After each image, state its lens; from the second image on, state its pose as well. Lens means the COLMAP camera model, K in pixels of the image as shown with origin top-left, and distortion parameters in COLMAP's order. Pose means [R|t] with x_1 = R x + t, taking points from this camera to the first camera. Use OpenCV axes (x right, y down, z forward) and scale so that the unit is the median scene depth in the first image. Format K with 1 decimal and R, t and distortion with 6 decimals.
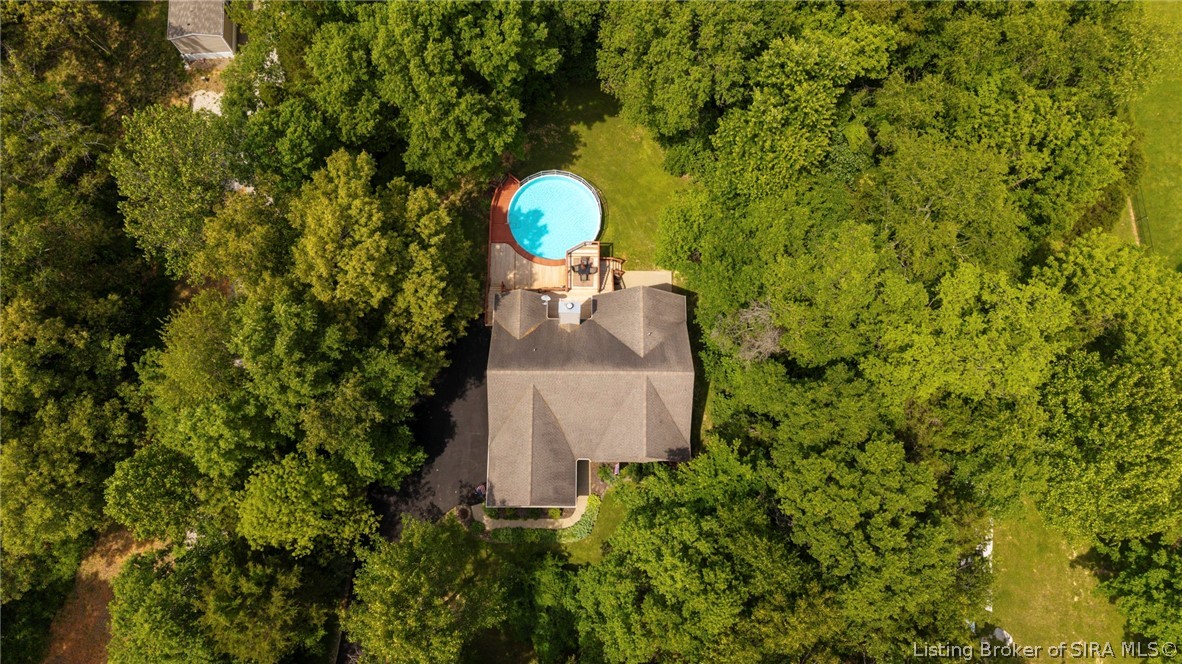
lens RADIAL K [[797.7, 0, 594.4], [0, 797.7, 337.4], [0, 0, 1]] dist [-0.009968, -0.001224]
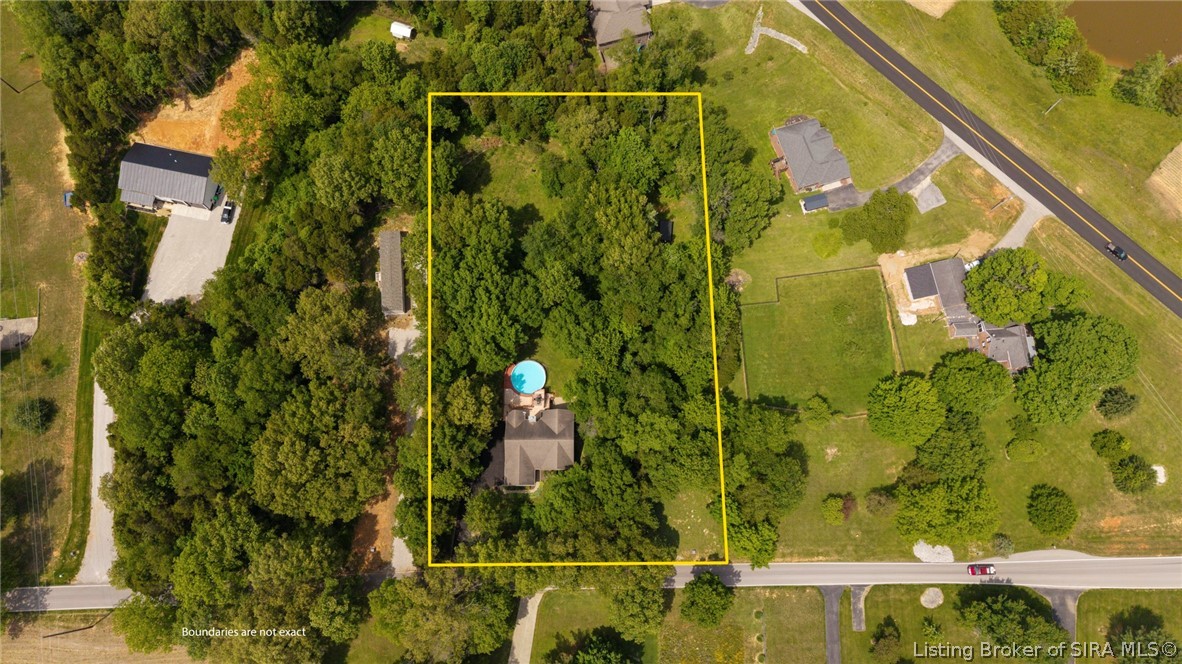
lens RADIAL K [[797.7, 0, 587.8], [0, 797.7, 326.3], [0, 0, 1]] dist [-0.009968, -0.001224]
pose [[0.999963, -0.008059, -0.003112, 0.190225], [0.008012, 0.999858, -0.014822, -0.337085], [0.003231, 0.014797, 0.999885, -1.991270]]
